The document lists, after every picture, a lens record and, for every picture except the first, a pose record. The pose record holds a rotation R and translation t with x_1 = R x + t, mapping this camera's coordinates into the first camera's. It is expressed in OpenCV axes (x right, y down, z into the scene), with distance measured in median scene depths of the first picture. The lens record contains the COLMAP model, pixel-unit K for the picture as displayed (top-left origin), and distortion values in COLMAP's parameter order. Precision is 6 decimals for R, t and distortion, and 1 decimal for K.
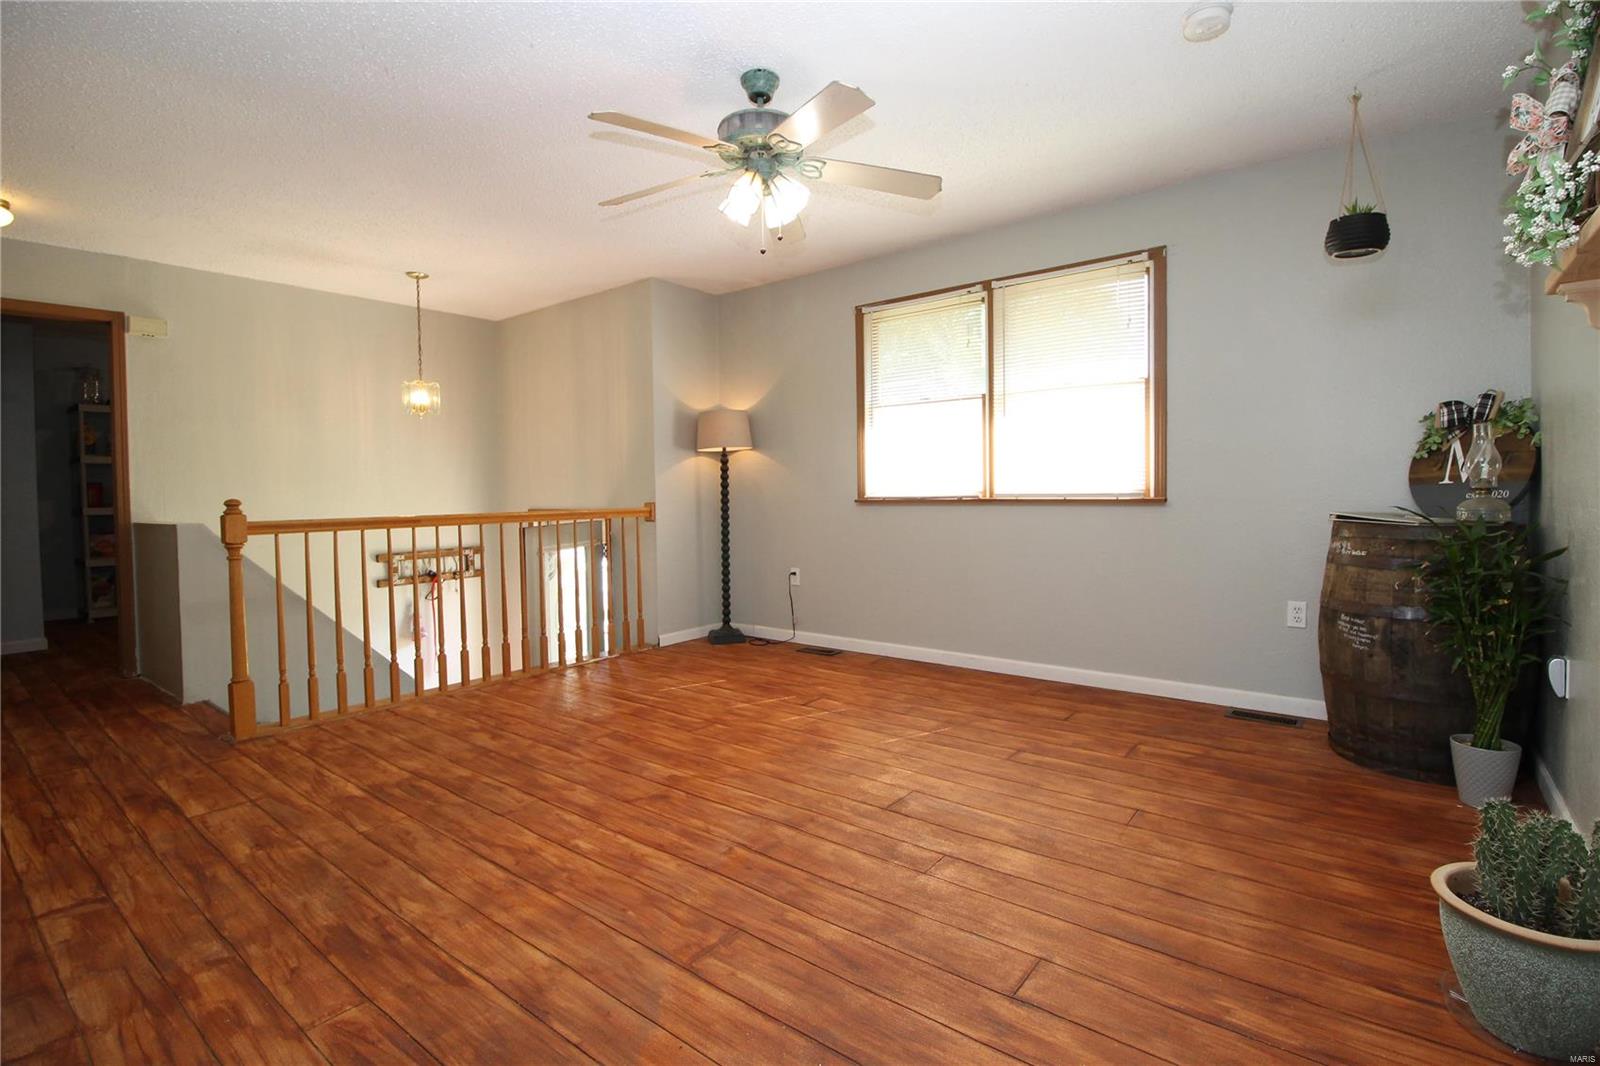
lens RADIAL K [[752.8, 0, 810.9], [0, 752.8, 511.0], [0, 0, 1]] dist [0.000775, -0.012372]
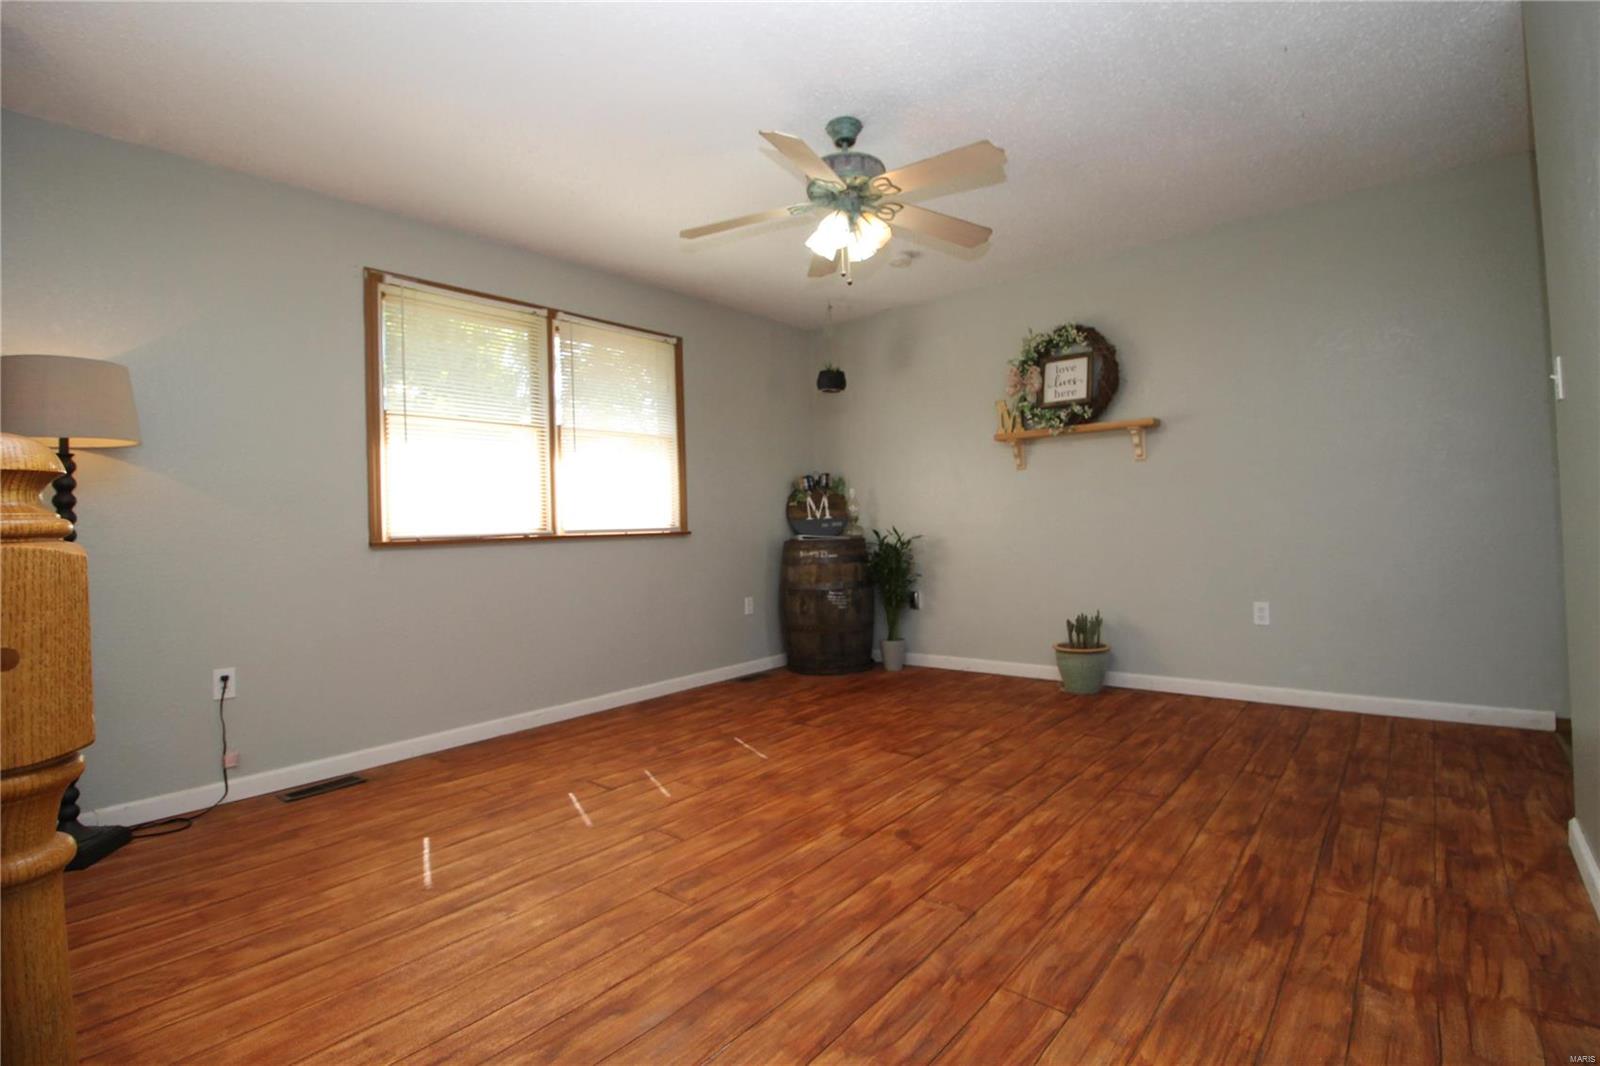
lens RADIAL K [[752.8, 0, 810.9], [0, 752.8, 511.0], [0, 0, 1]] dist [0.000775, -0.012372]
pose [[0.023832, 0.036585, 0.999046, -1.124242], [0.063779, 0.997239, -0.038040, 0.014980], [-0.997679, 0.064625, 0.021433, 1.057176]]
